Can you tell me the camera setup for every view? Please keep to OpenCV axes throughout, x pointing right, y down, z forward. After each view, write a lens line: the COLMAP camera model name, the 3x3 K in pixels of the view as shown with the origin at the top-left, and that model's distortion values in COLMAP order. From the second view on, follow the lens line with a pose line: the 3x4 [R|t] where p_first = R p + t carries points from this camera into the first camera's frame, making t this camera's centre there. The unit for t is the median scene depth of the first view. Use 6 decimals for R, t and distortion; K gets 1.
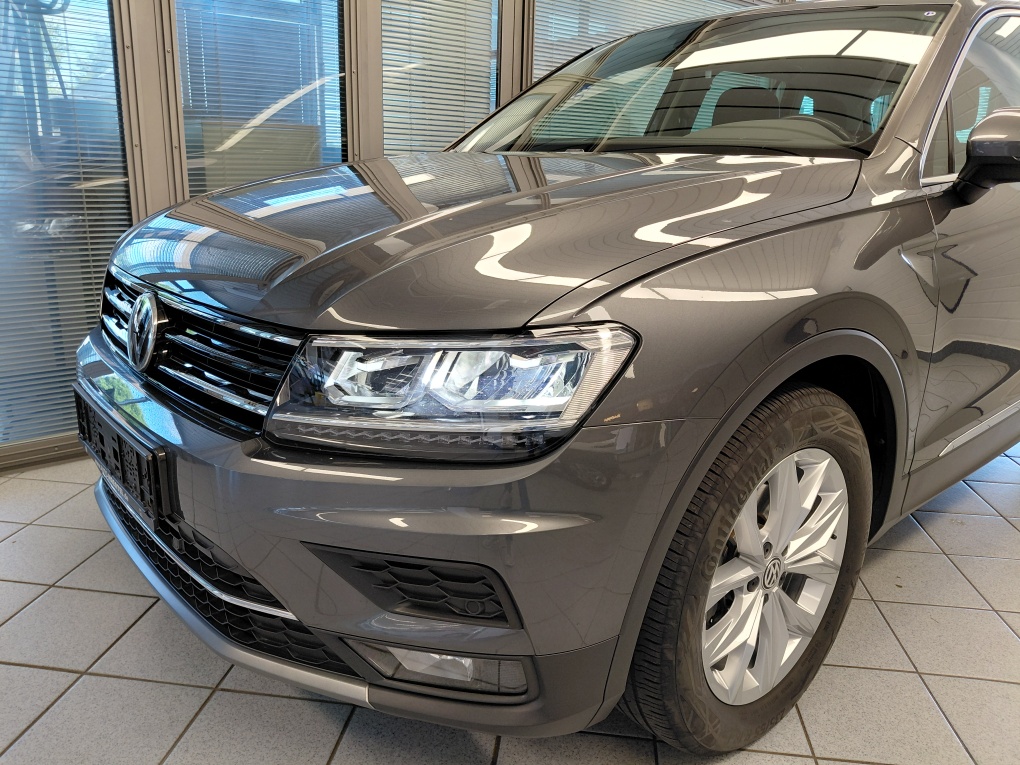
lens RADIAL K [[771.0, 0, 510.0], [0, 771.0, 382.5], [0, 0, 1]] dist [0.047654, -0.066184]
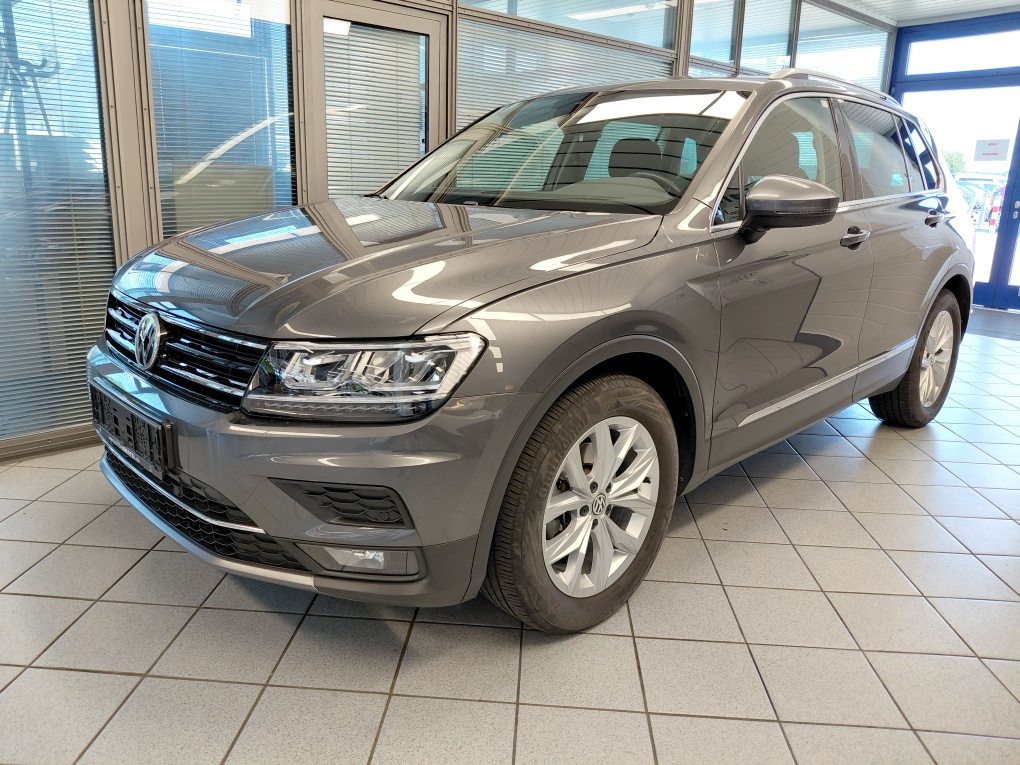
lens RADIAL K [[768.2, 0, 508.2], [0, 768.2, 373.1], [0, 0, 1]] dist [0.063145, -0.066426]
pose [[0.998451, -0.011988, 0.054334, 0.096459], [0.013395, 0.999582, -0.025612, 0.037121], [-0.054004, 0.026300, 0.998194, -0.435003]]
